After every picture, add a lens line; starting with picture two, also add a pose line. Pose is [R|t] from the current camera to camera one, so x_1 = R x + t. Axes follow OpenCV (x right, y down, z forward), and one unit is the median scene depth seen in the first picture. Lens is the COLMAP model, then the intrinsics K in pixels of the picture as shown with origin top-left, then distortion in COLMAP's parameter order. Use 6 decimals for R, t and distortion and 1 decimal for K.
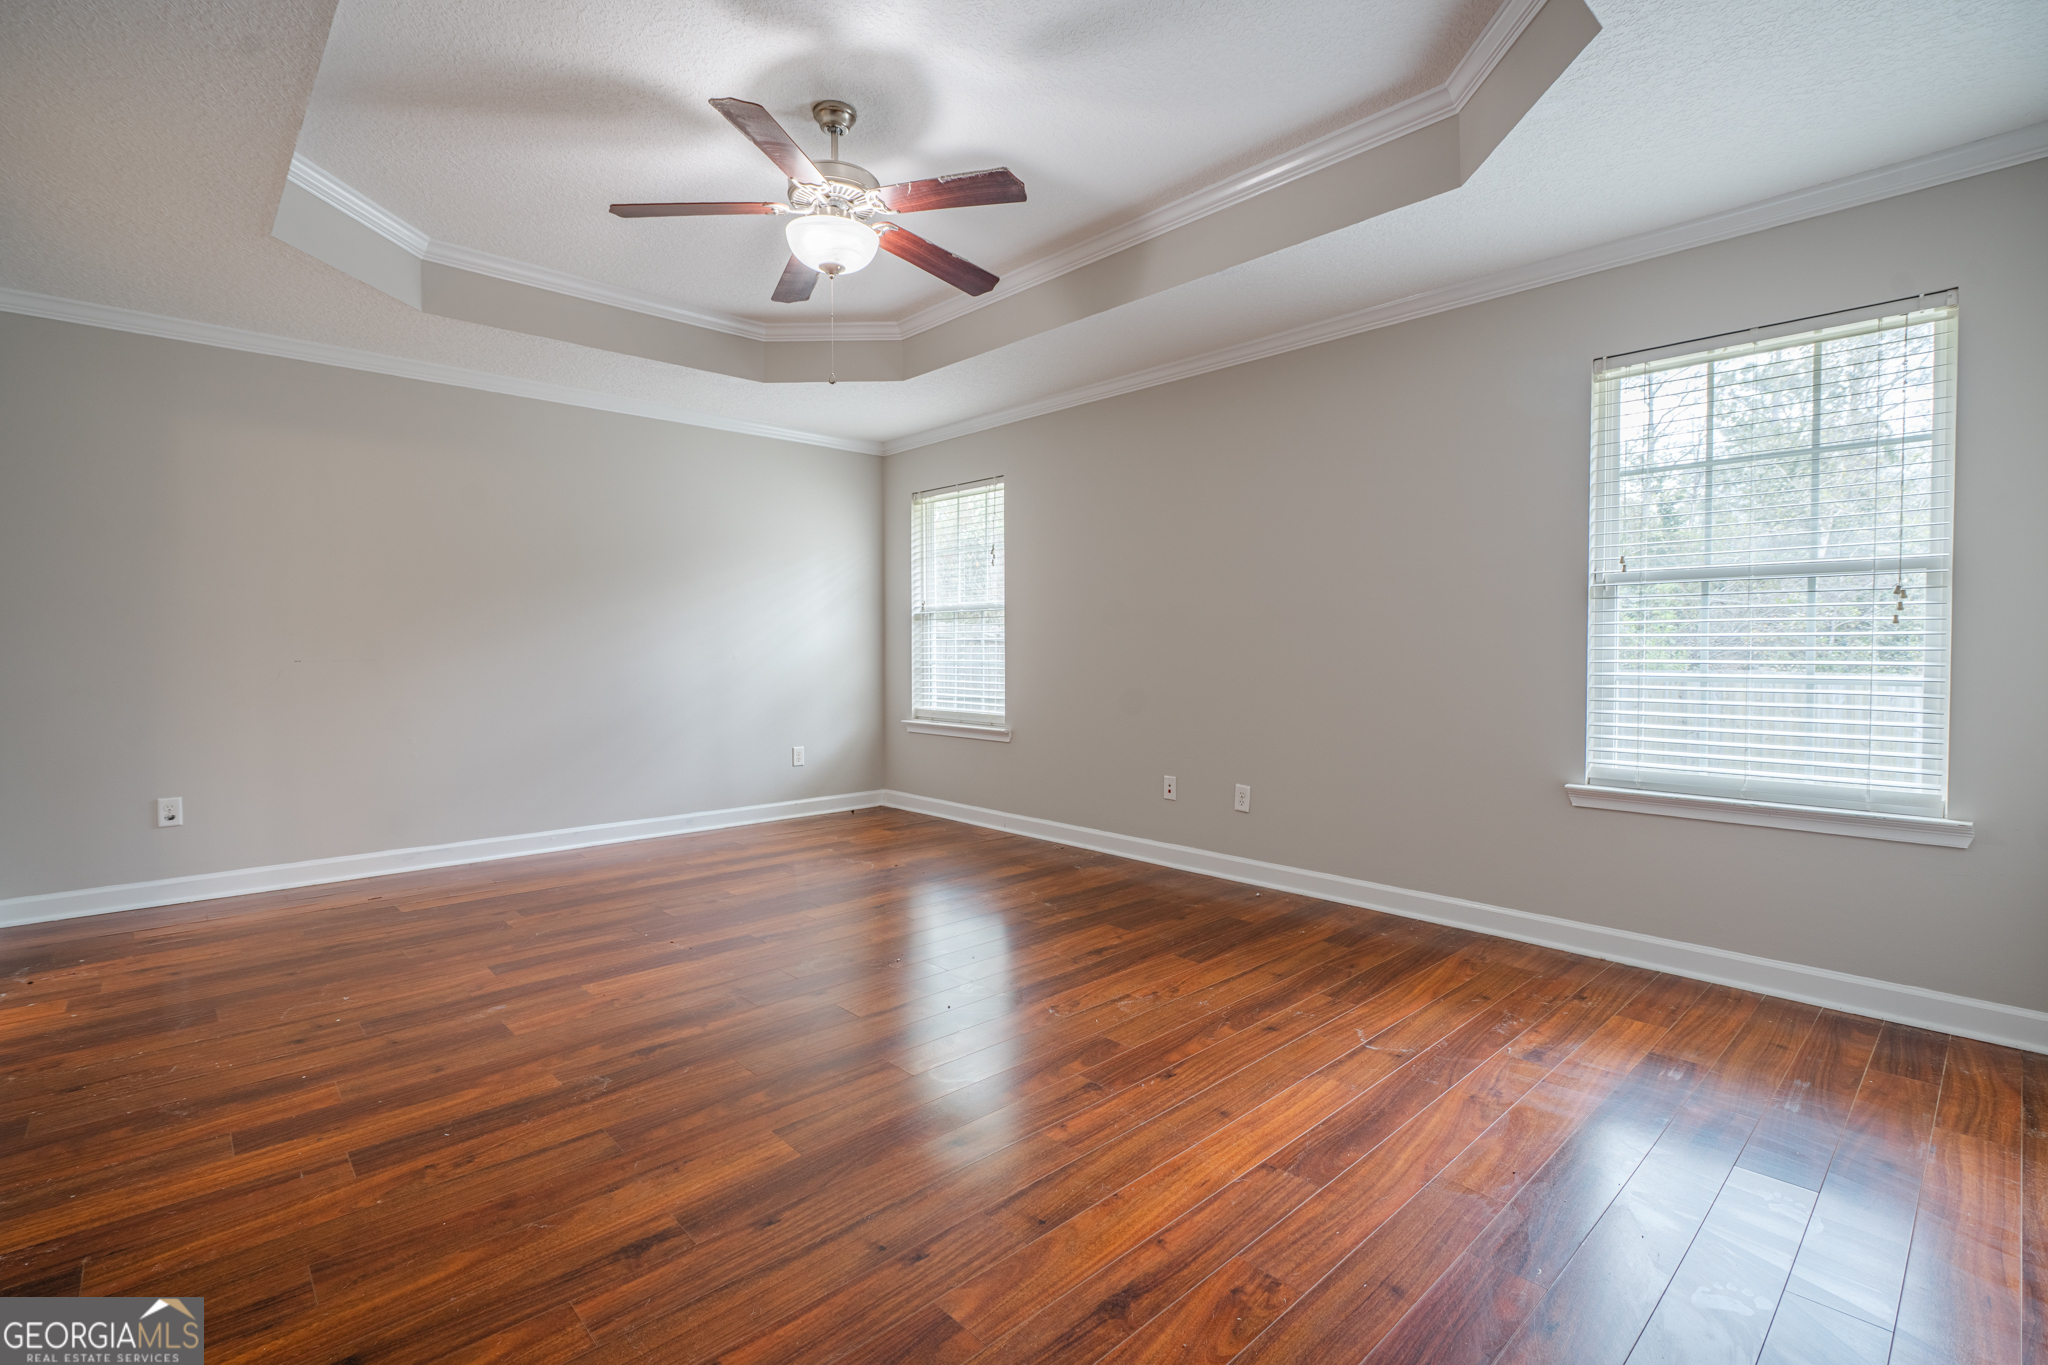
lens RADIAL K [[929.4, 0, 1005.4], [0, 929.4, 655.6], [0, 0, 1]] dist [-0.001228, 0.000002]
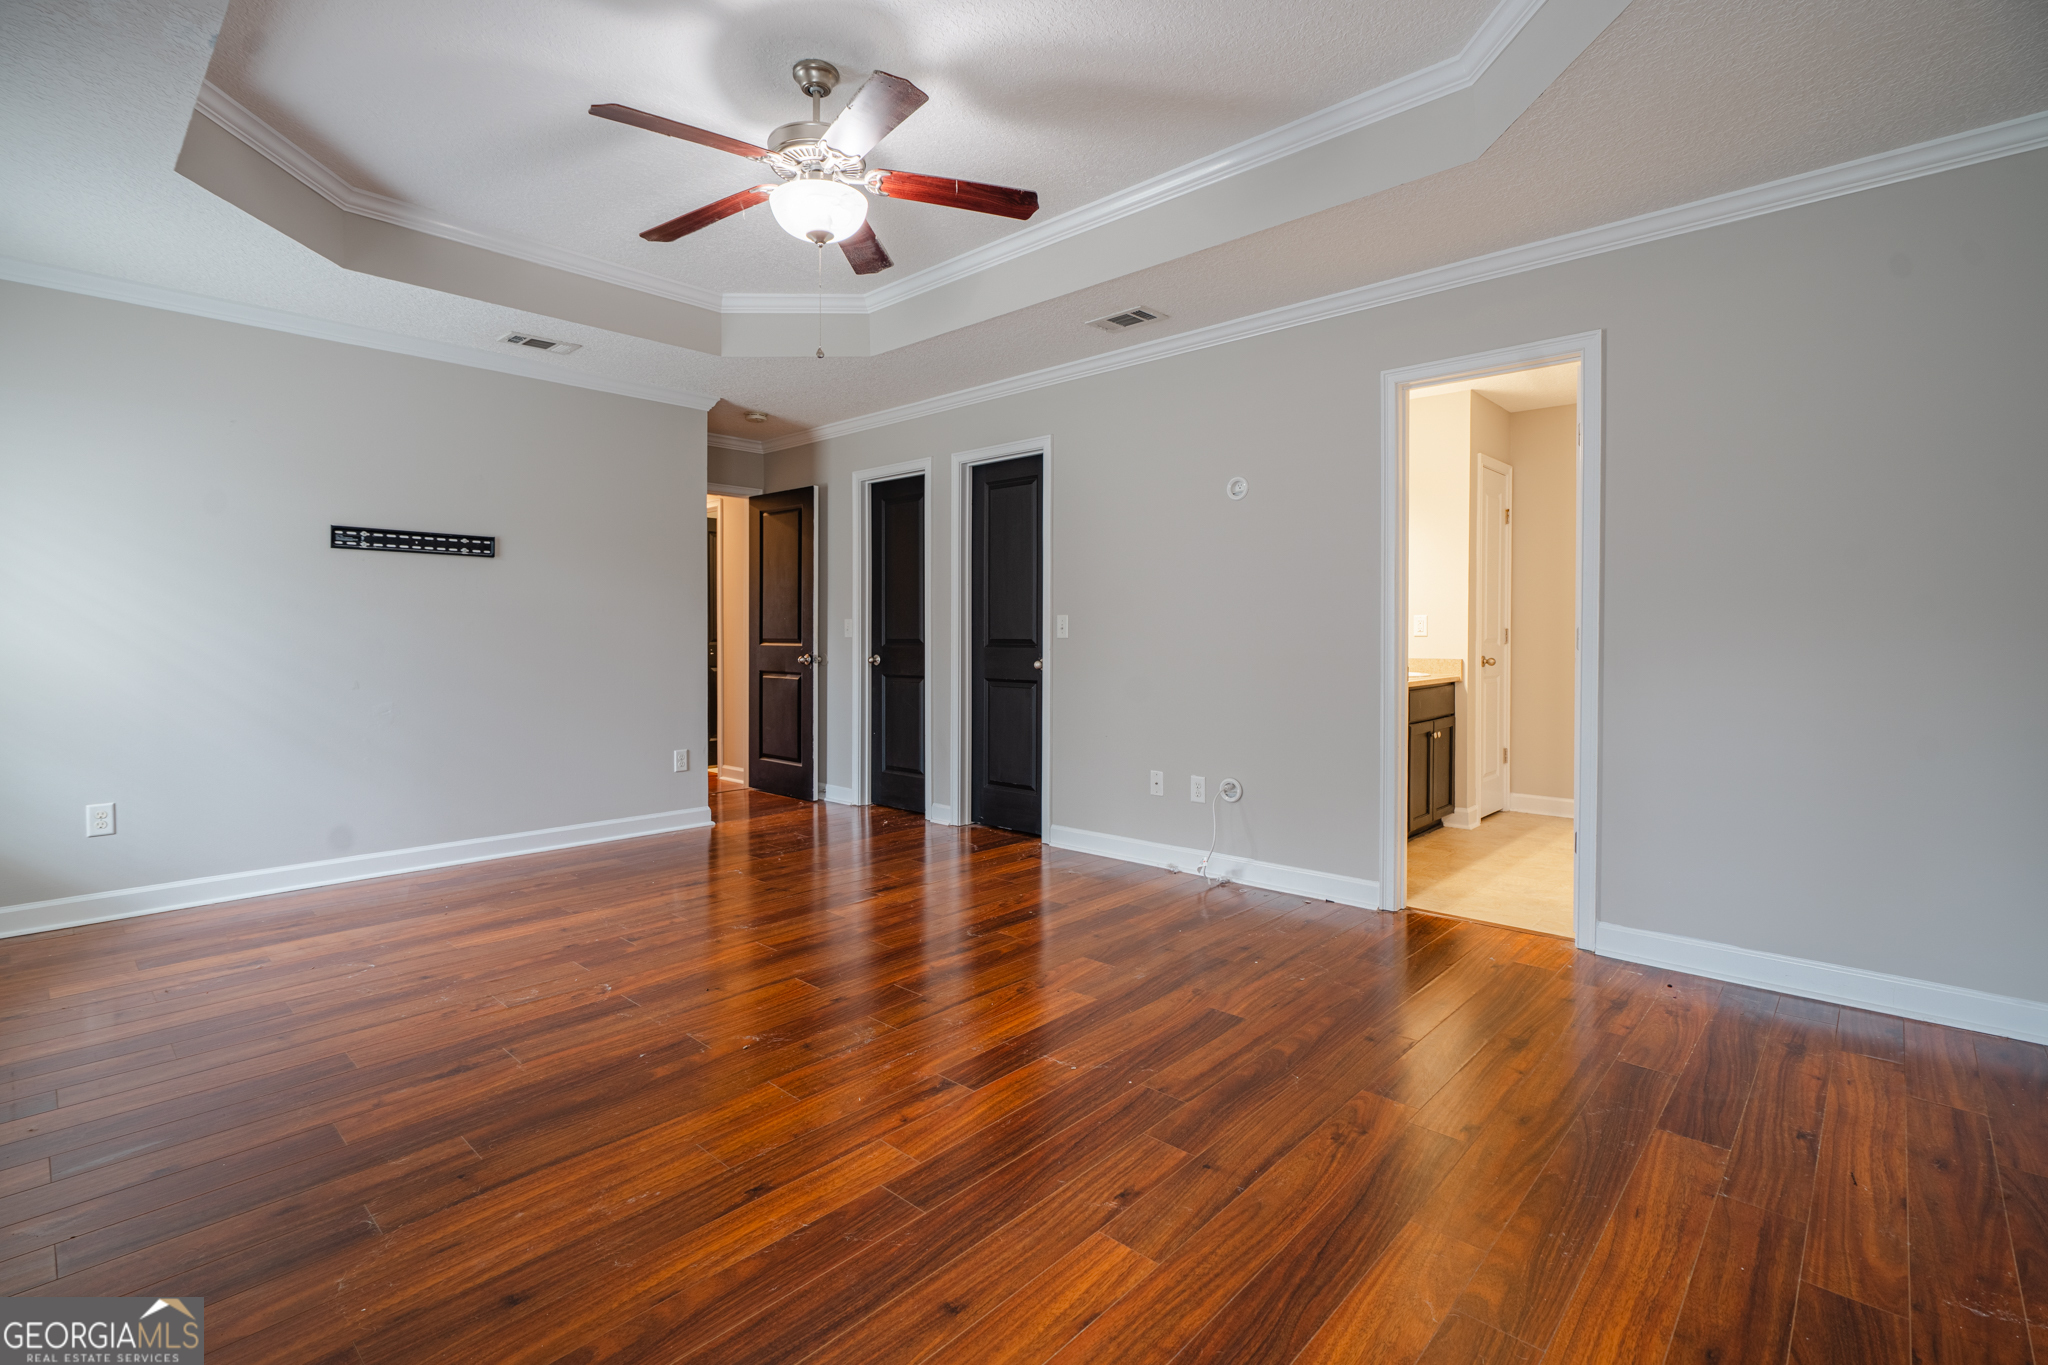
lens RADIAL K [[944.7, 0, 1015.4], [0, 944.7, 641.4], [0, 0, 1]] dist [-0.000336, 0.000642]
pose [[-0.996472, 0.002606, -0.083881, -0.304714], [0.000989, 0.999813, 0.019310, -0.026372], [0.083915, 0.019159, -0.996289, 2.002417]]
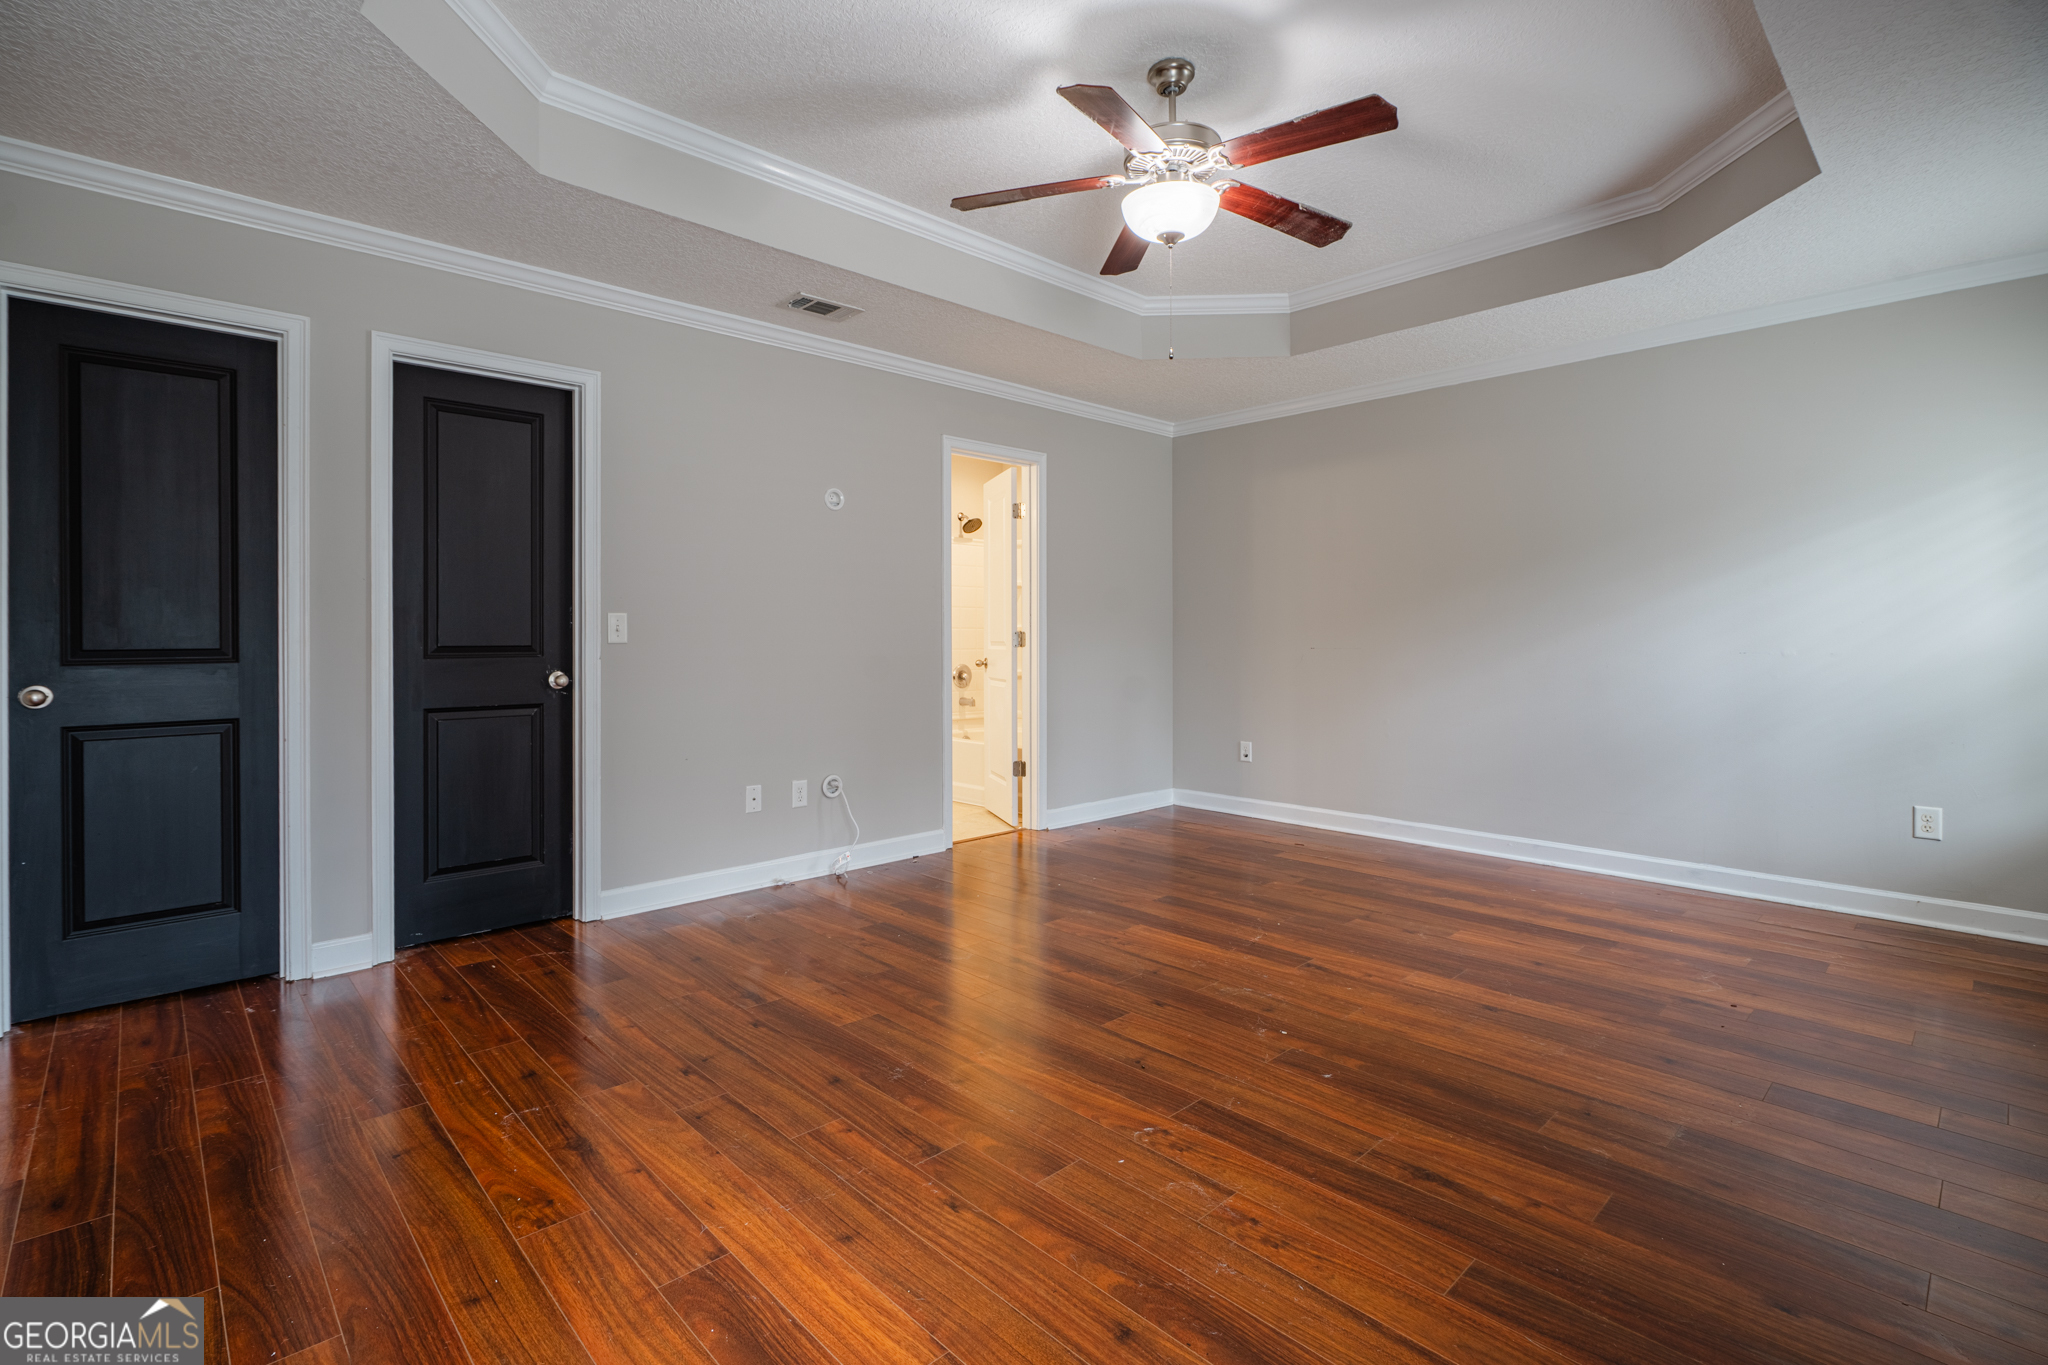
lens RADIAL K [[940.1, 0, 1012.1], [0, 940.1, 635.0], [0, 0, 1]] dist [-0.002237, 0.000265]
pose [[0.016491, -0.000285, -0.999864, 0.770946], [-0.008342, 0.999965, -0.000423, -0.013959], [0.999829, 0.008348, 0.016488, 0.838066]]
